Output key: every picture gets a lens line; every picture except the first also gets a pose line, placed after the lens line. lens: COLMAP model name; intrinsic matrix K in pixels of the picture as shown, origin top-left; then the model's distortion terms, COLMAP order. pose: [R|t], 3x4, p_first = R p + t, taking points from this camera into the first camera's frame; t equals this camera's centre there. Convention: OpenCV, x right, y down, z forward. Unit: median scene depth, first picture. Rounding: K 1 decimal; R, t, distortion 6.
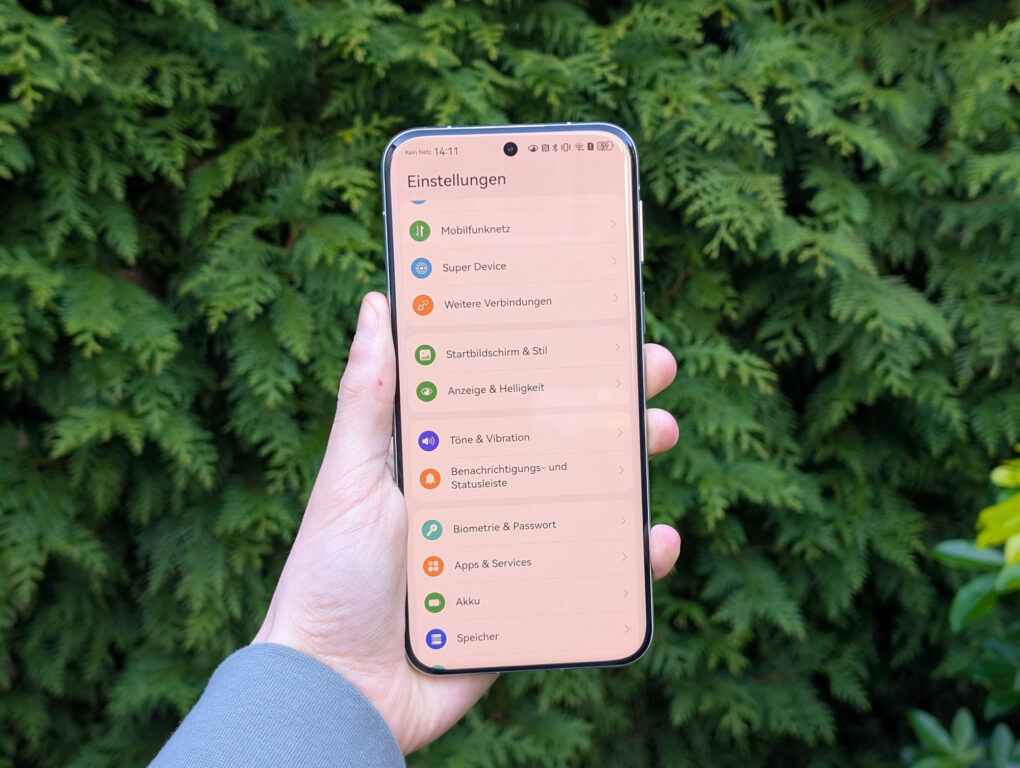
lens RADIAL K [[1621.9, 0, 510.8], [0, 1621.9, 383.6], [0, 0, 1]] dist [0.052779, 0.000000]
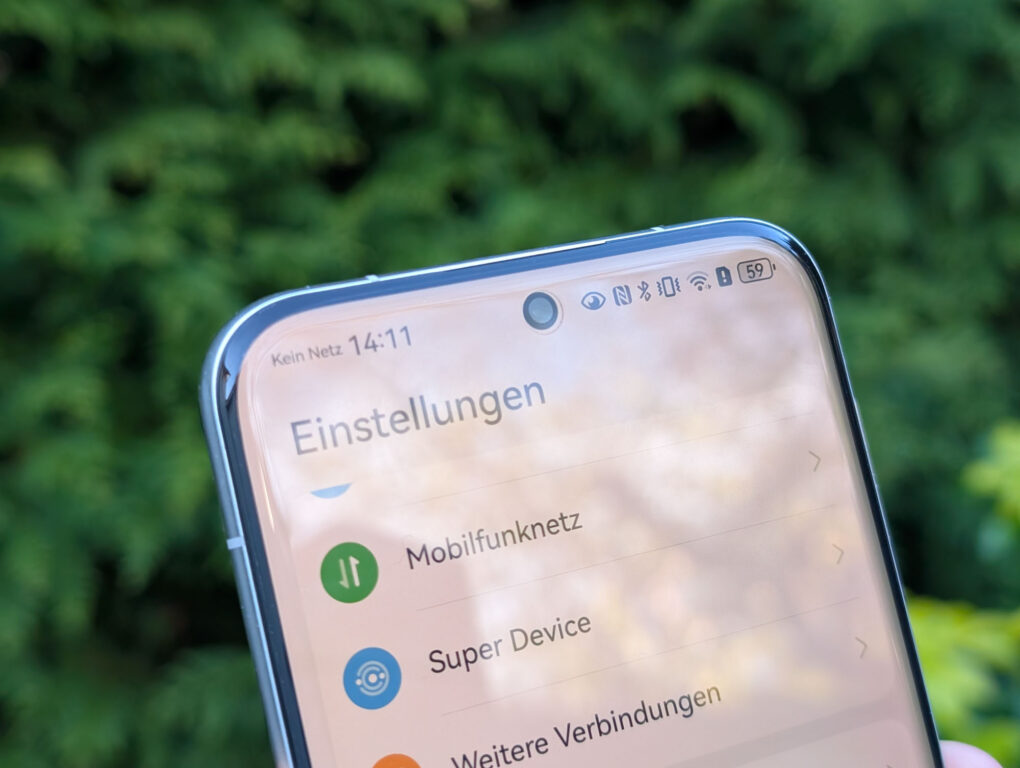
lens RADIAL K [[1621.9, 0, 509.0], [0, 1621.9, 383.8], [0, 0, 1]] dist [0.052779, 0.000000]
pose [[0.972180, -0.155586, 0.175096, -0.076423], [0.175257, 0.979114, -0.103058, -0.090327], [-0.155404, 0.130877, 0.979143, 0.635632]]
